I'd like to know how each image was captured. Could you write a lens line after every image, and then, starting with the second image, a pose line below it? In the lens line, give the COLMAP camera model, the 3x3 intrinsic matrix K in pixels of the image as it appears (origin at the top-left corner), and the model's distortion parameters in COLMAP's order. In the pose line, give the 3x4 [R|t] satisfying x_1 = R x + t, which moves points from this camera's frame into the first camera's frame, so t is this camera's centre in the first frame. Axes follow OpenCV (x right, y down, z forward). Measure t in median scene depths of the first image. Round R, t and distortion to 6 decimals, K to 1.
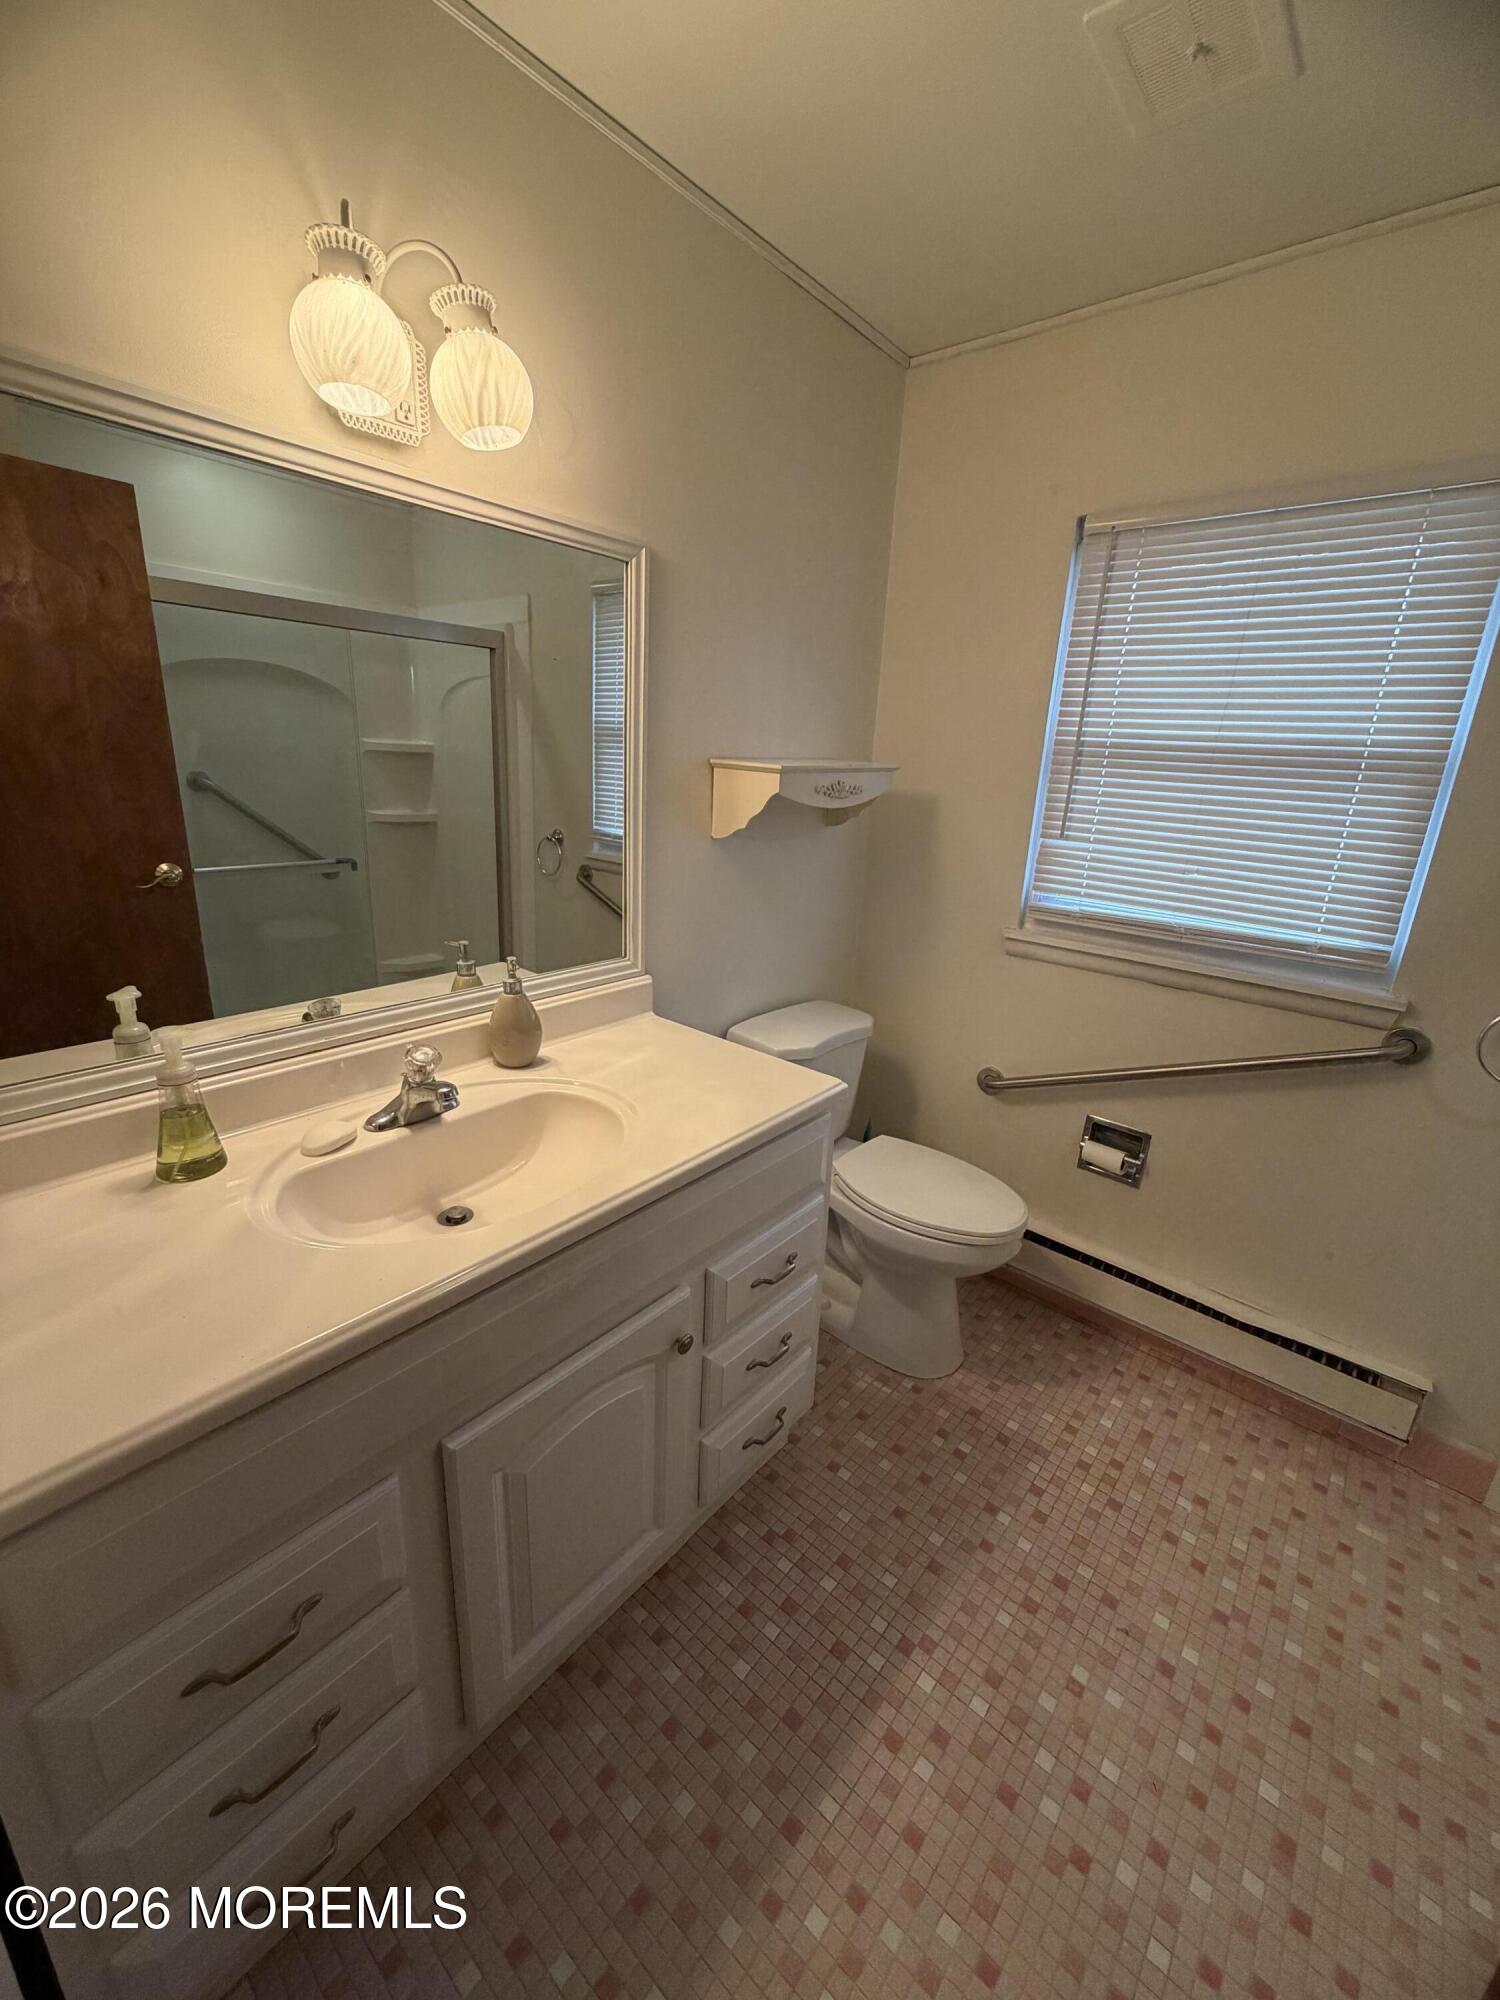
lens RADIAL K [[792.4, 0, 744.6], [0, 792.4, 998.3], [0, 0, 1]] dist [-0.000873, -0.000045]
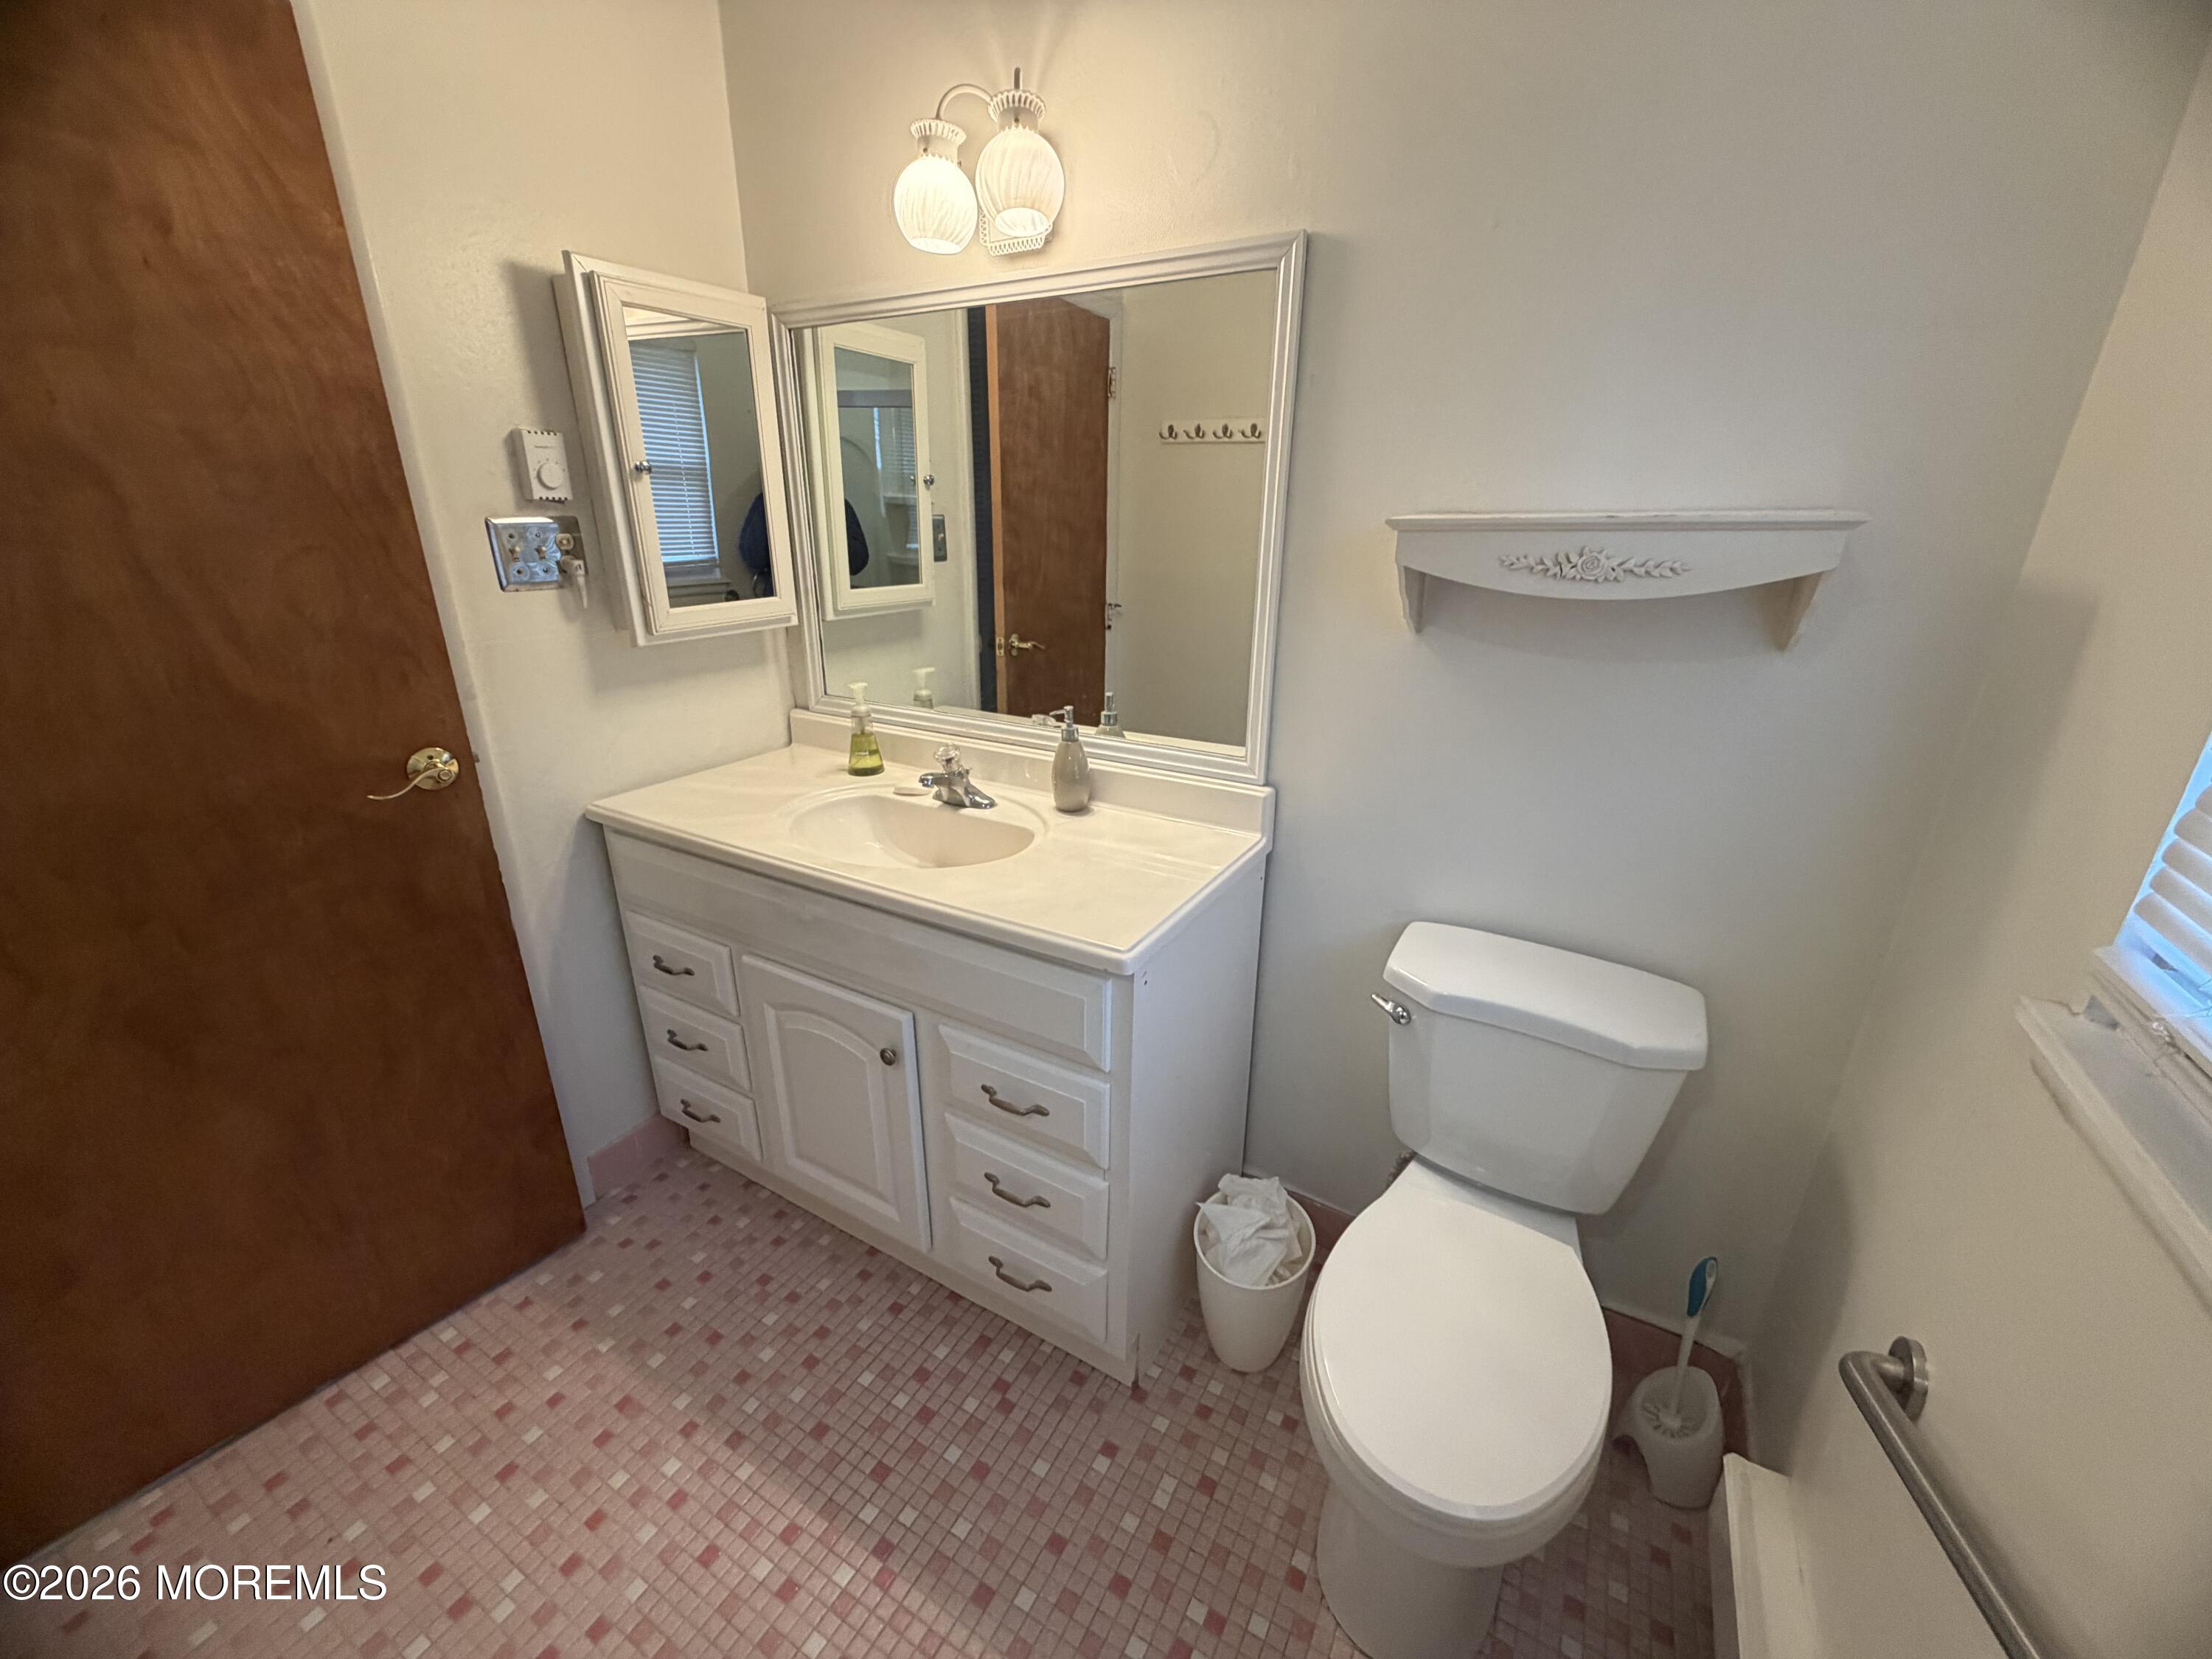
lens RADIAL K [[876.4, 0, 1102.8], [0, 876.4, 832.1], [0, 0, 1]] dist [-0.000873, -0.000045]
pose [[0.182194, 0.300996, -0.936059, 0.799012], [-0.287968, 0.926585, 0.241900, -0.178529], [0.940149, 0.225483, 0.255495, 0.713136]]
